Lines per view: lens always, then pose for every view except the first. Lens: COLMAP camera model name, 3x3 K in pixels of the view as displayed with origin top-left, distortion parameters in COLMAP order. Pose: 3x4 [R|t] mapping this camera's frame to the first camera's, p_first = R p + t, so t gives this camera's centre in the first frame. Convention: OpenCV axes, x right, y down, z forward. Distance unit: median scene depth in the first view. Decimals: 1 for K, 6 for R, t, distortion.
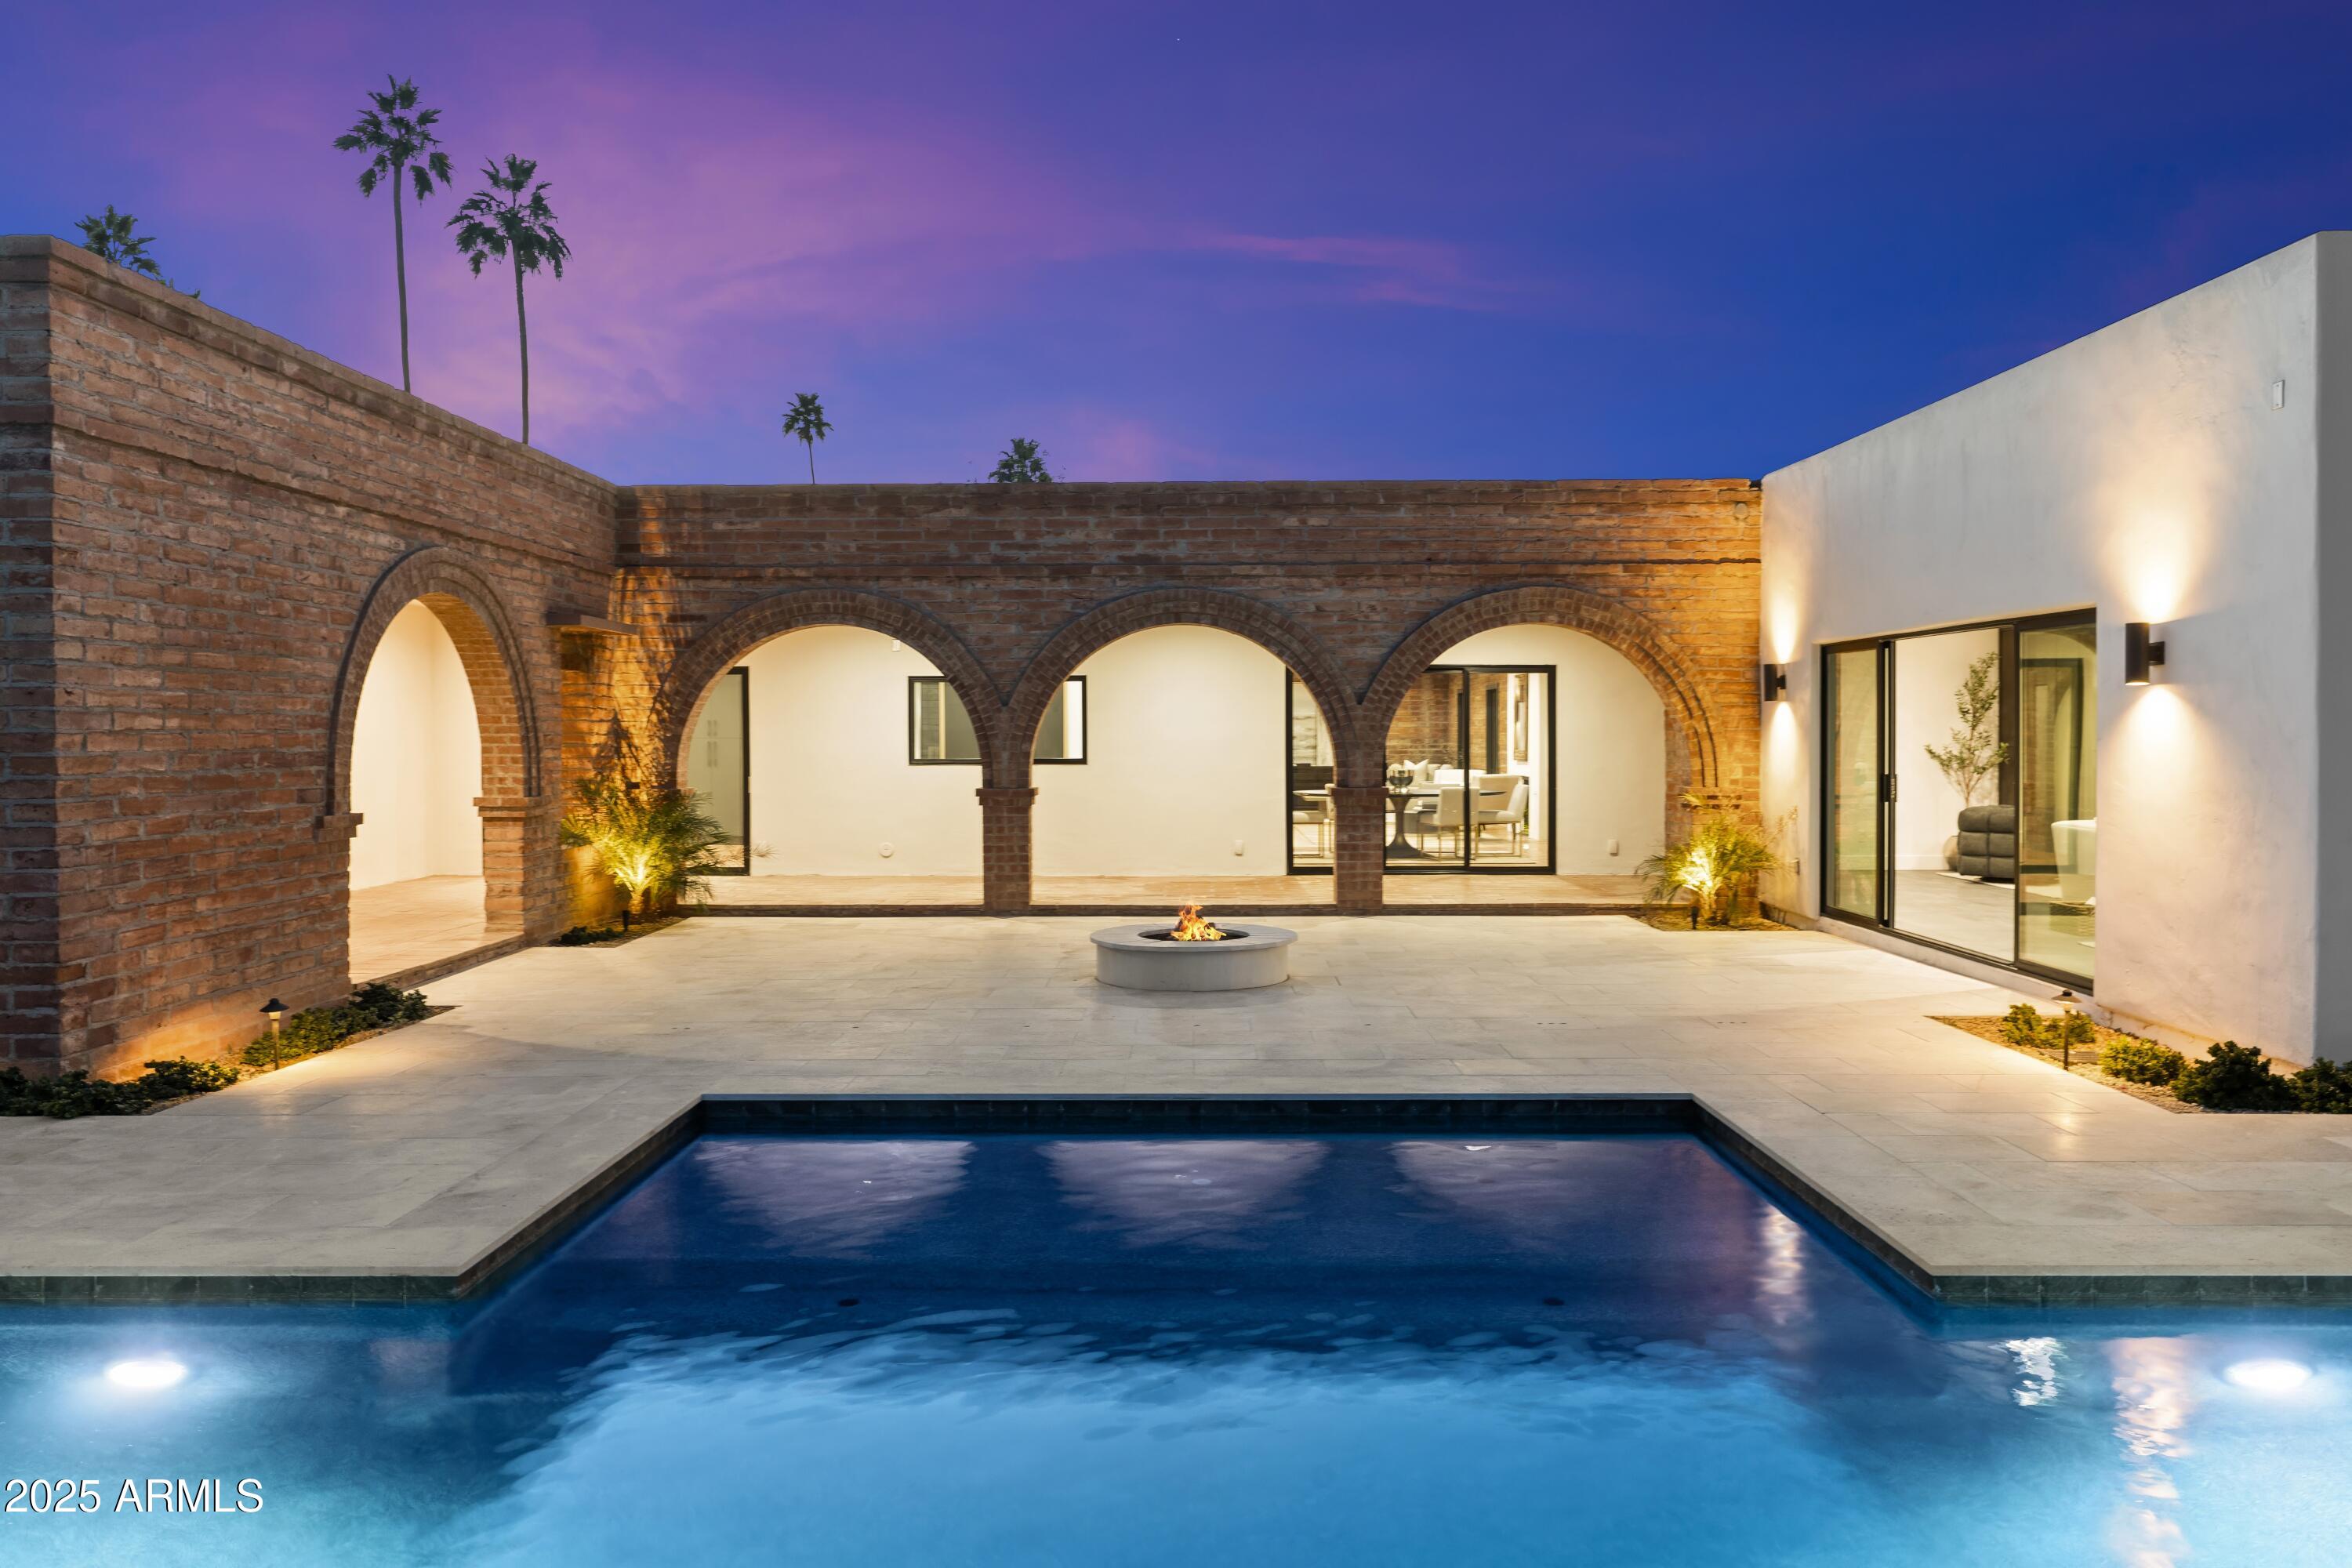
lens RADIAL K [[1736.2, 0, 1161.0], [0, 1736.2, 744.7], [0, 0, 1]] dist [0.001794, 0.000038]
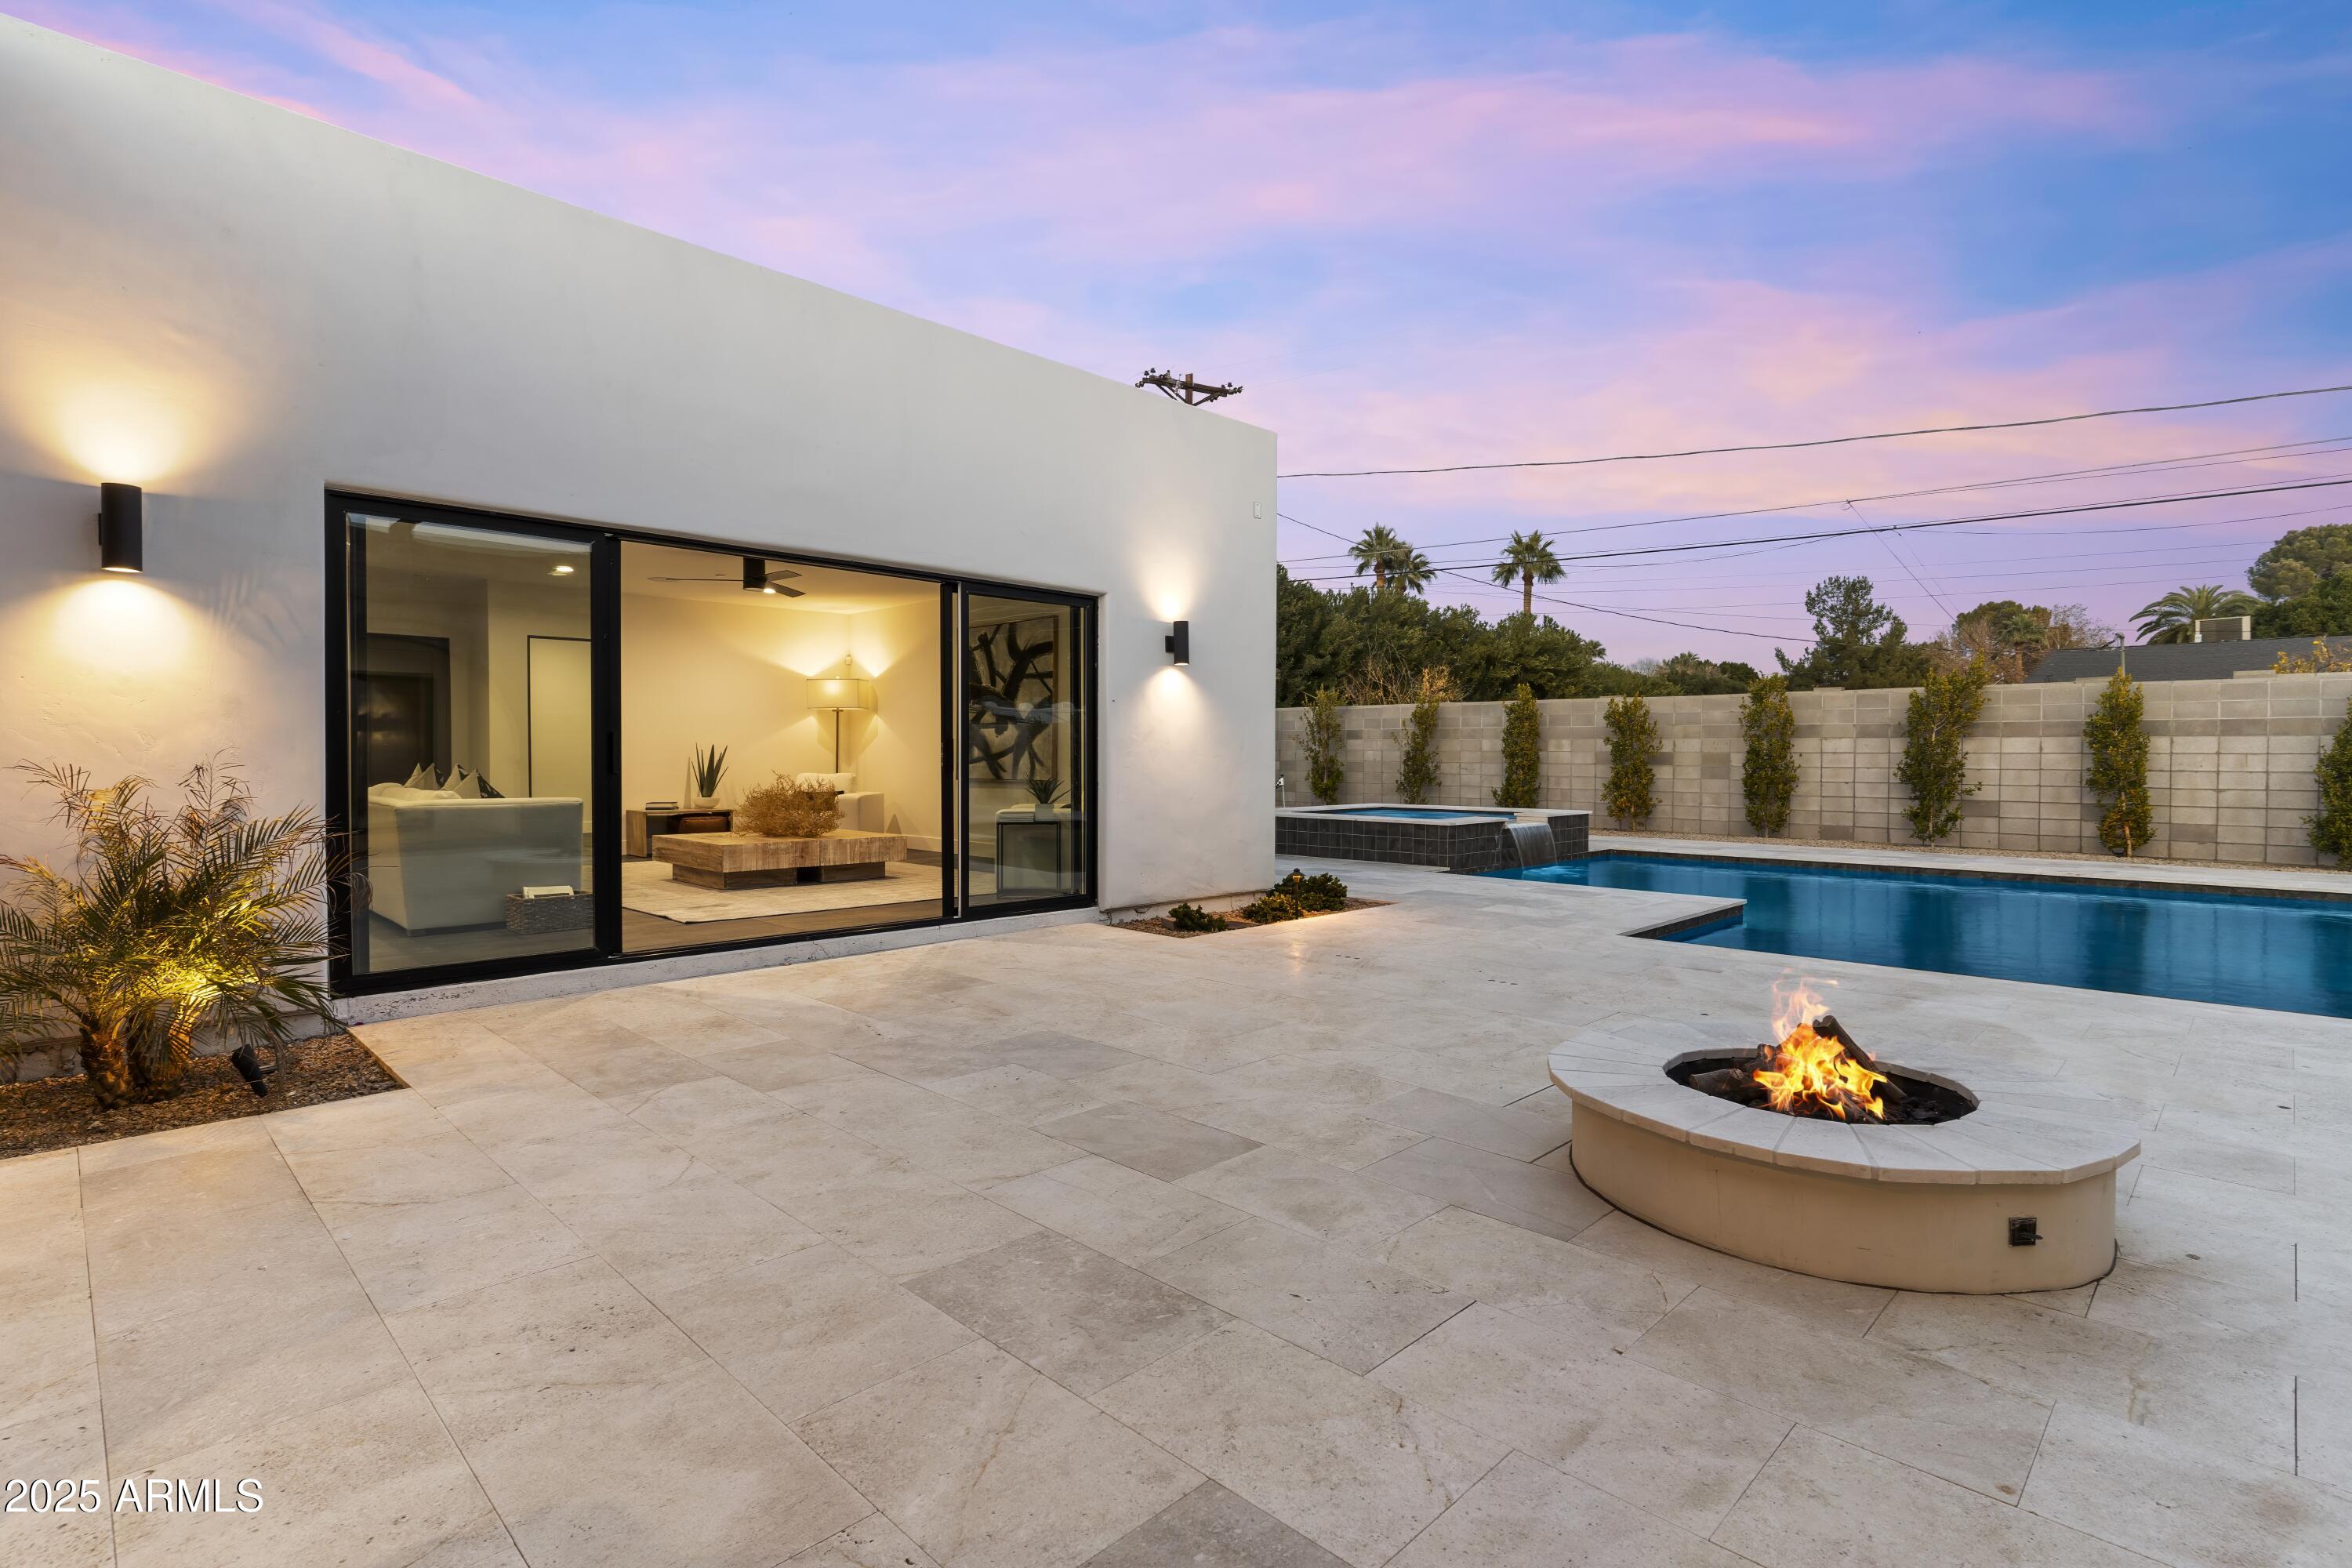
lens RADIAL K [[1123.0, 0, 1173.2], [0, 1123.0, 770.1], [0, 0, 1]] dist [0.001900, 0.001170]
pose [[-0.715858, -0.005869, 0.698221, -0.038941], [0.005826, 0.999880, 0.014378, 0.022842], [-0.698222, 0.014360, -0.715738, 0.980696]]
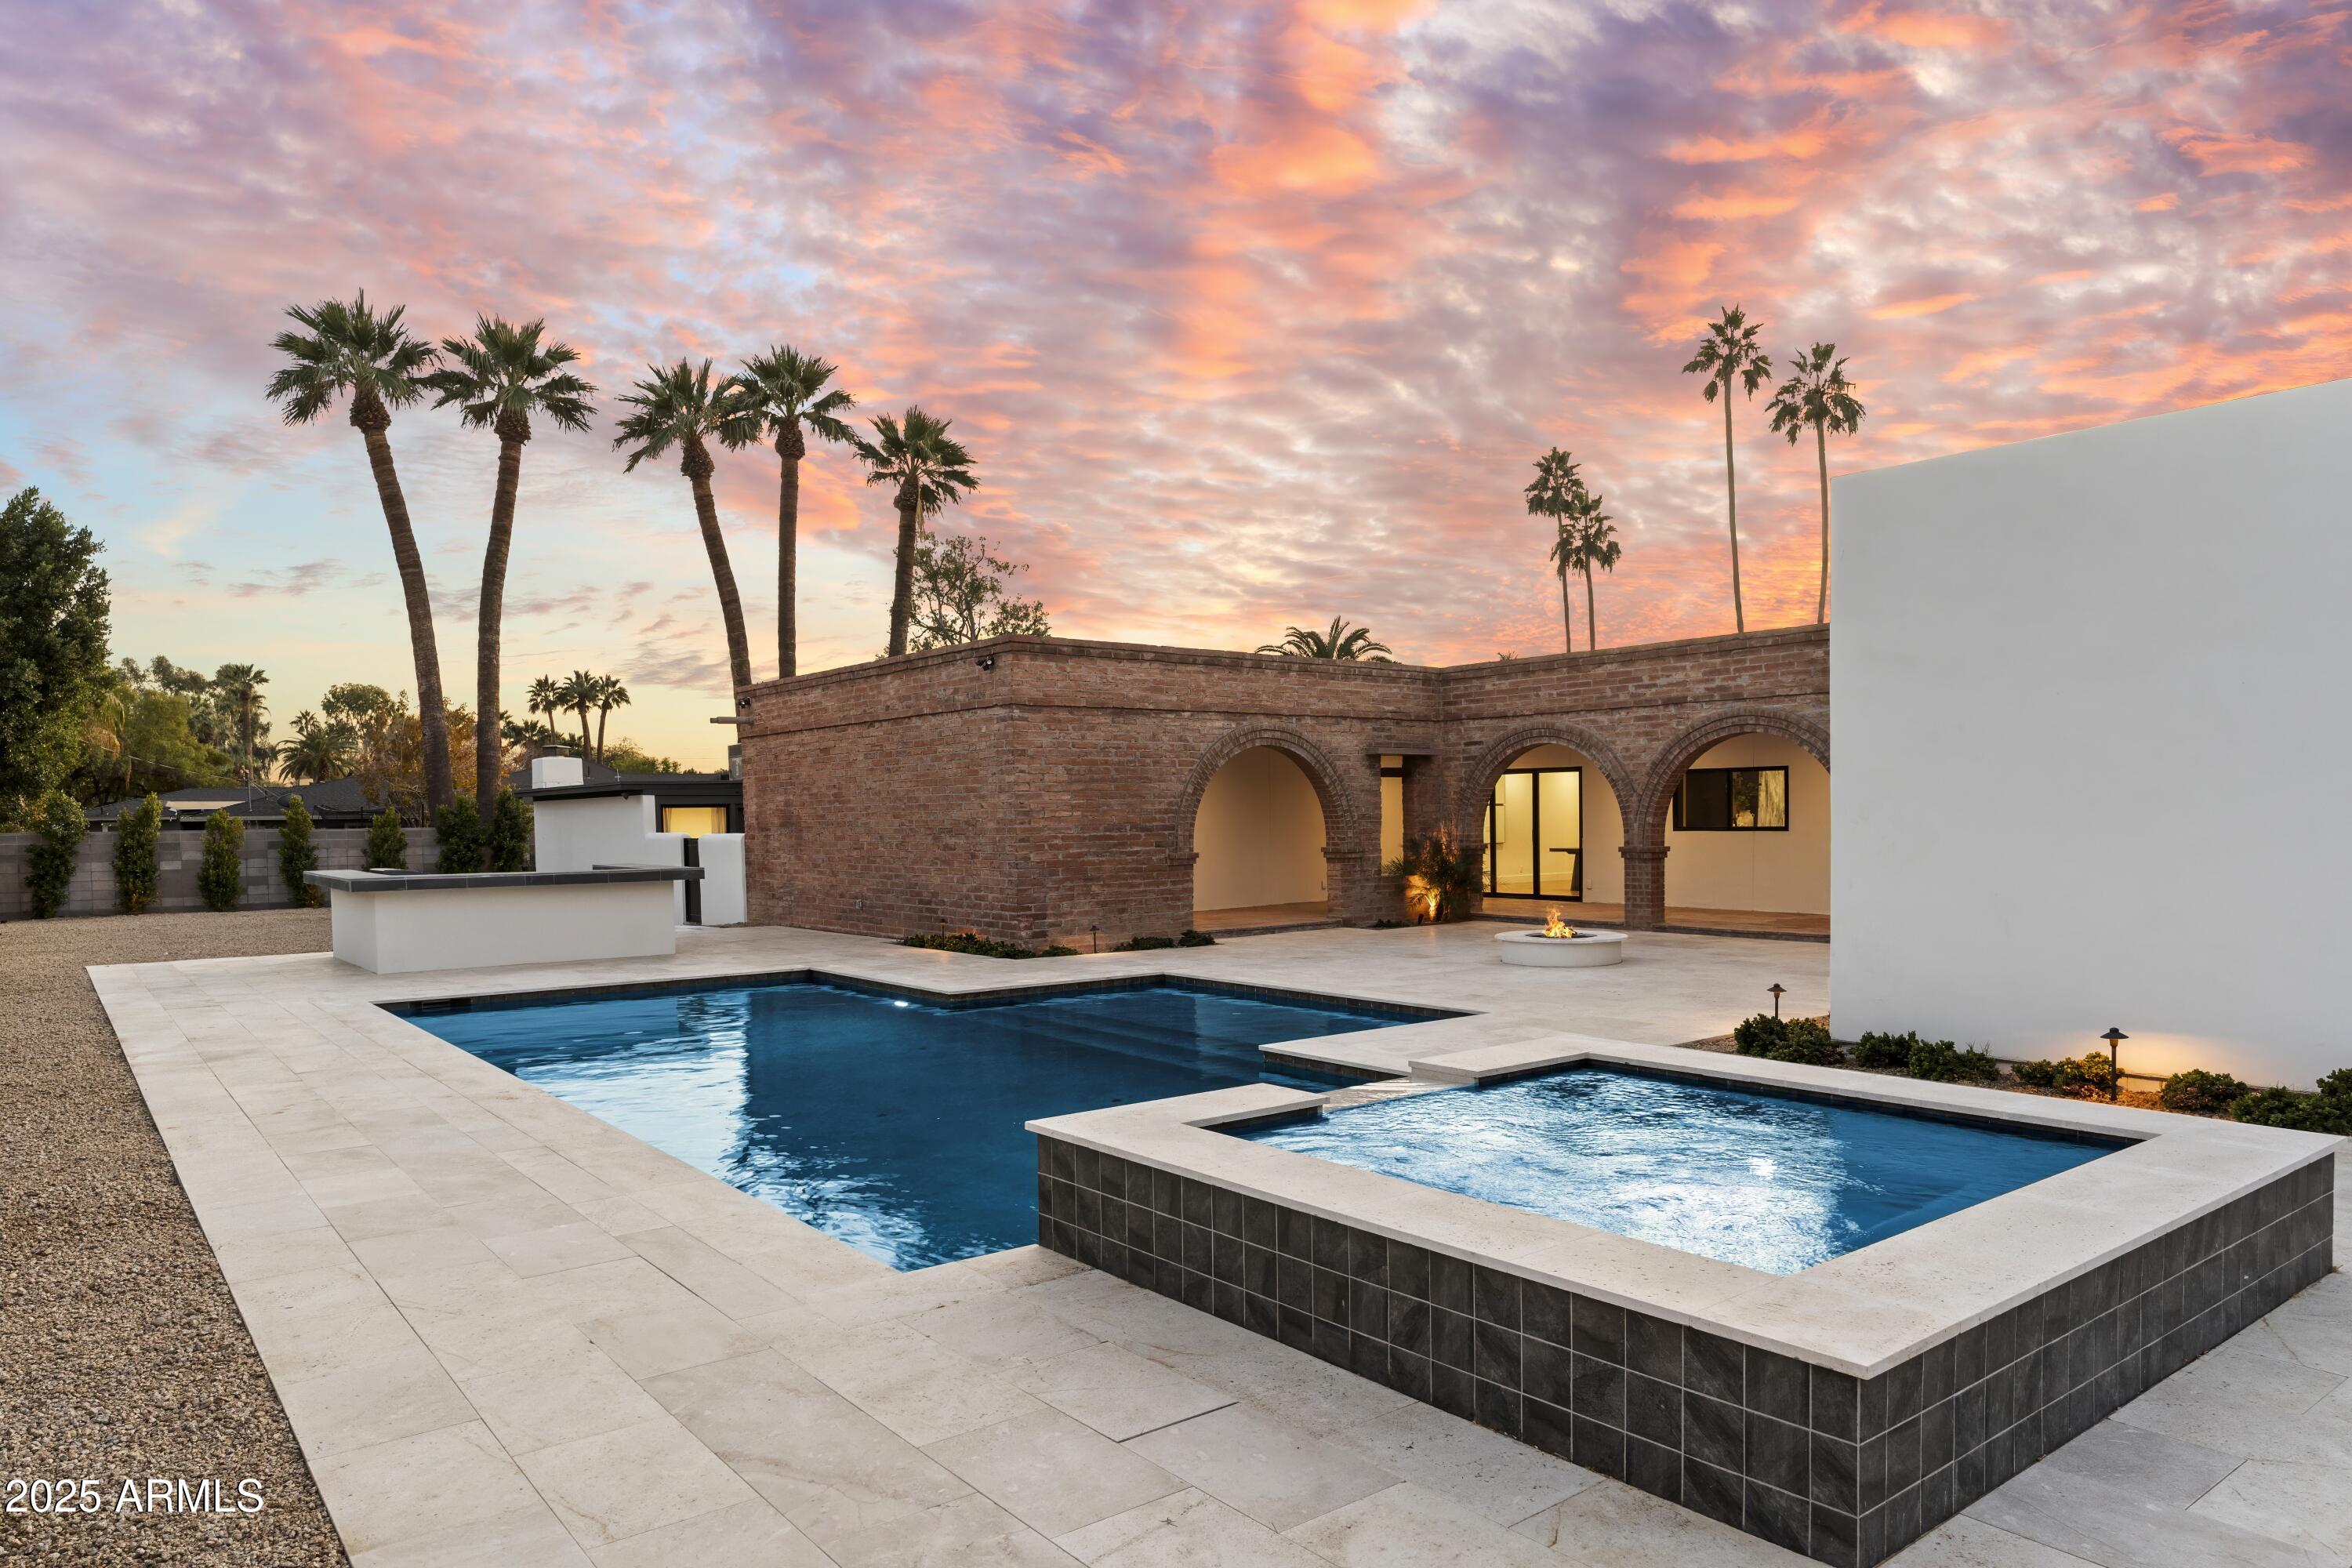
lens RADIAL K [[1492.8, 0, 1187.6], [0, 1492.8, 839.1], [0, 0, 1]] dist [0.001869, 0.000036]
pose [[0.629778, 0.006439, -0.776748, 0.675070], [0.006945, 0.999879, 0.013920, -0.002572], [0.776744, -0.014161, 0.629657, -0.125396]]
